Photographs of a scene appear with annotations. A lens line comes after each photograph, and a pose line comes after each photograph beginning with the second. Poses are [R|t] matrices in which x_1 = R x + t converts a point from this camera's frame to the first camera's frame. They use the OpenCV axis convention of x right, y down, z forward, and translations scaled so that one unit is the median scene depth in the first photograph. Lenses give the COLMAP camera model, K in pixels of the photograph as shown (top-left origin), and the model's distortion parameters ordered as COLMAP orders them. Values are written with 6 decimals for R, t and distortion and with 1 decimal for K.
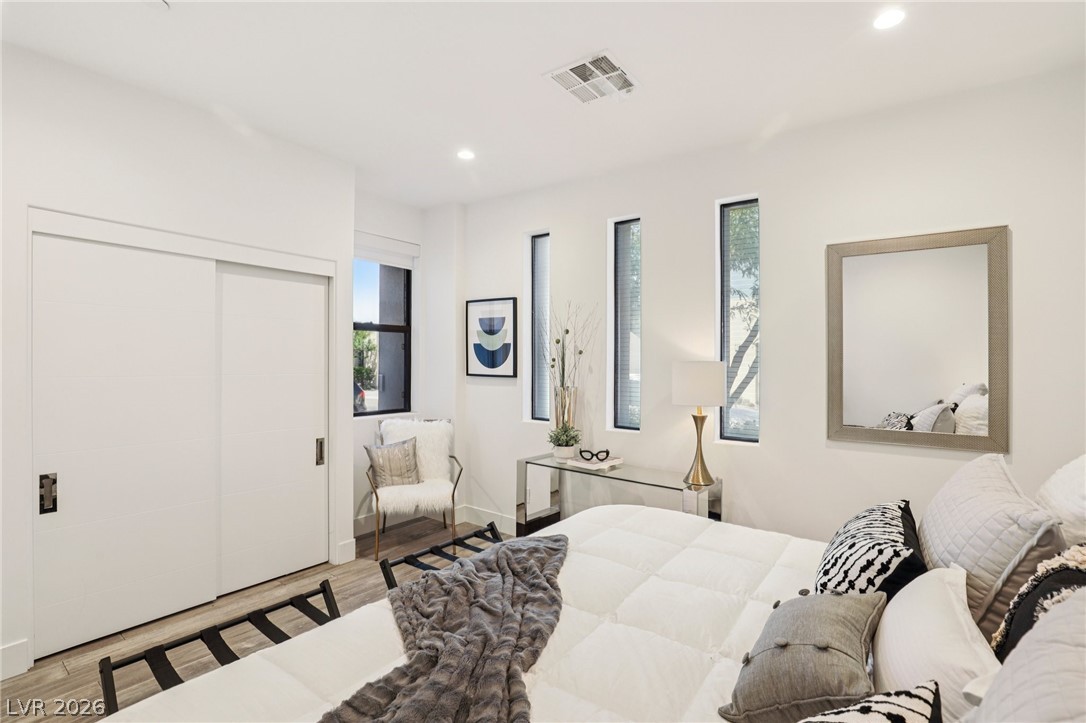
lens RADIAL K [[509.2, 0, 545.7], [0, 509.2, 353.2], [0, 0, 1]] dist [-0.026367, -0.000178]
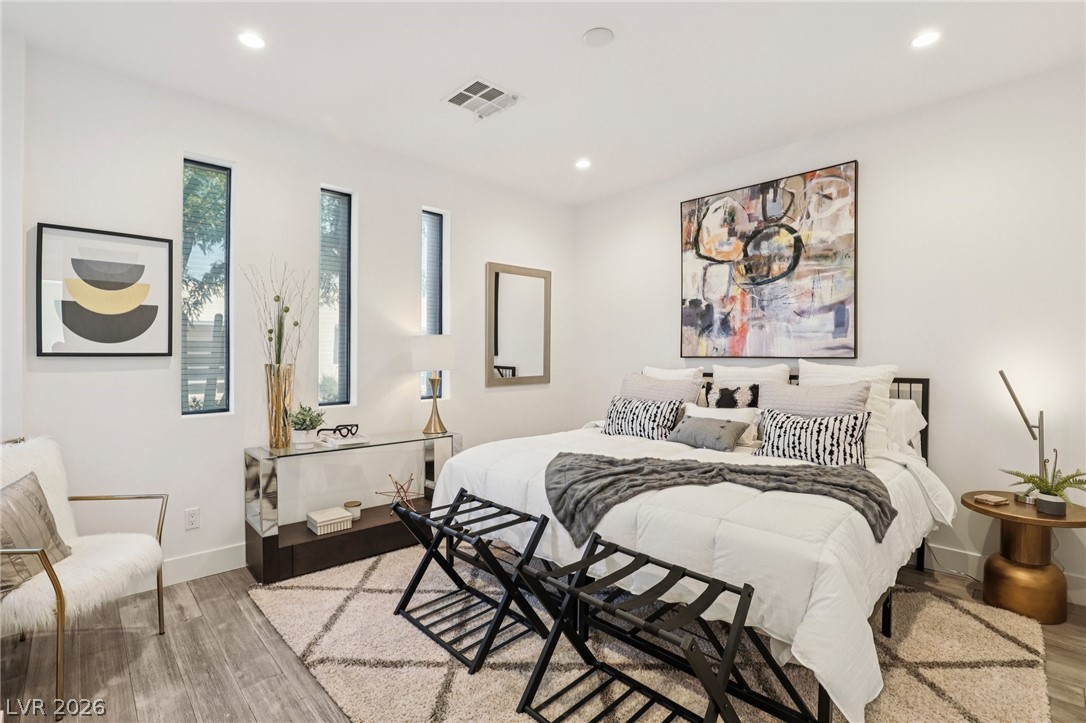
lens RADIAL K [[509.2, 0, 545.7], [0, 509.2, 353.2], [0, 0, 1]] dist [-0.026367, -0.000178]
pose [[0.170084, -0.005100, 0.985416, -0.644184], [-0.002768, 0.999980, 0.005653, 0.038752], [-0.985426, -0.003689, 0.170066, 0.382987]]
